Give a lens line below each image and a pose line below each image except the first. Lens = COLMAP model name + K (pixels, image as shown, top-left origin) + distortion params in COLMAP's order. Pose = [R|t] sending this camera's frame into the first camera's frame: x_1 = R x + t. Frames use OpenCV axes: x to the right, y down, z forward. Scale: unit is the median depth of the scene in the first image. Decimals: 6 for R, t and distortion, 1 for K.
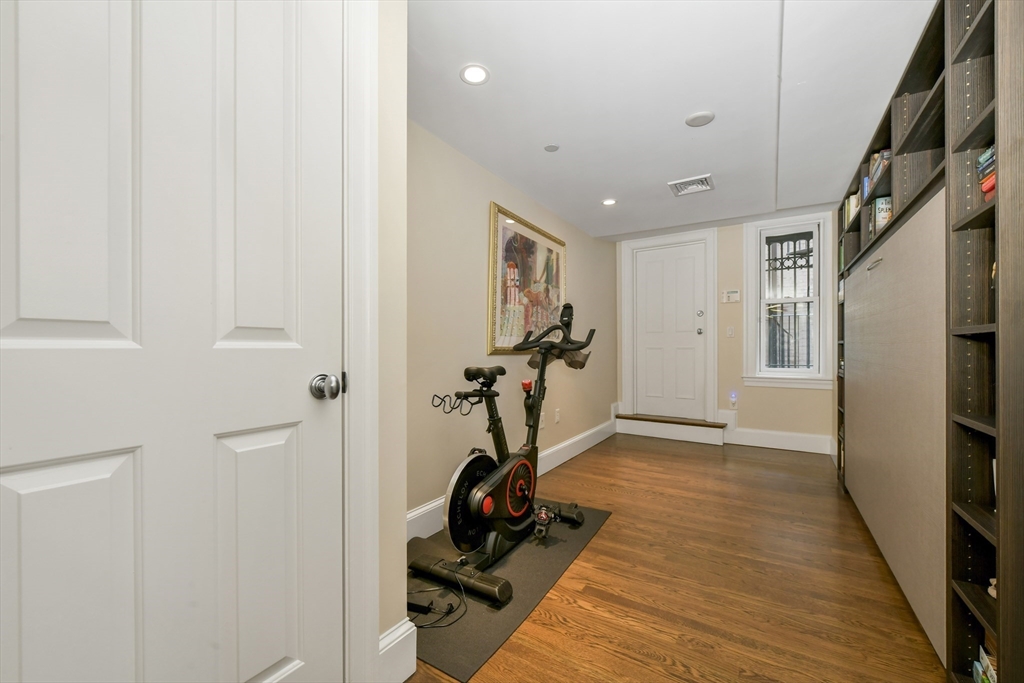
lens RADIAL K [[410.3, 0, 515.0], [0, 410.3, 346.4], [0, 0, 1]] dist [-0.011001, -0.001006]
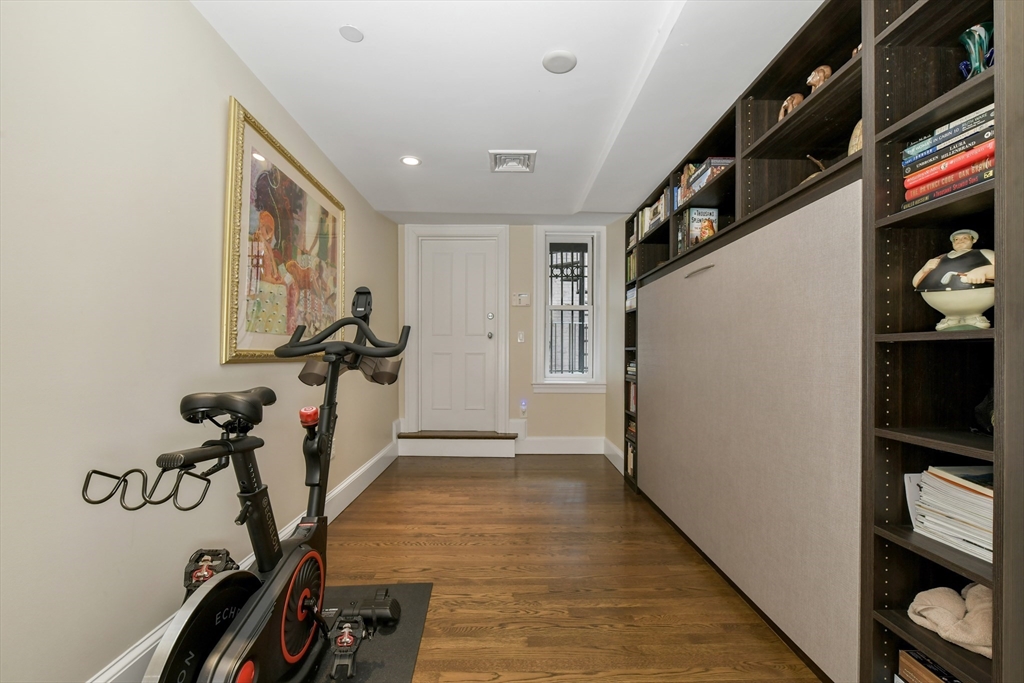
lens RADIAL K [[421.2, 0, 509.1], [0, 421.2, 354.3], [0, 0, 1]] dist [-0.008035, -0.002023]
pose [[0.834418, 0.004272, 0.551116, -0.053041], [-0.008736, 0.999947, 0.005476, 0.000236], [-0.551063, -0.009384, 0.834411, 0.287540]]
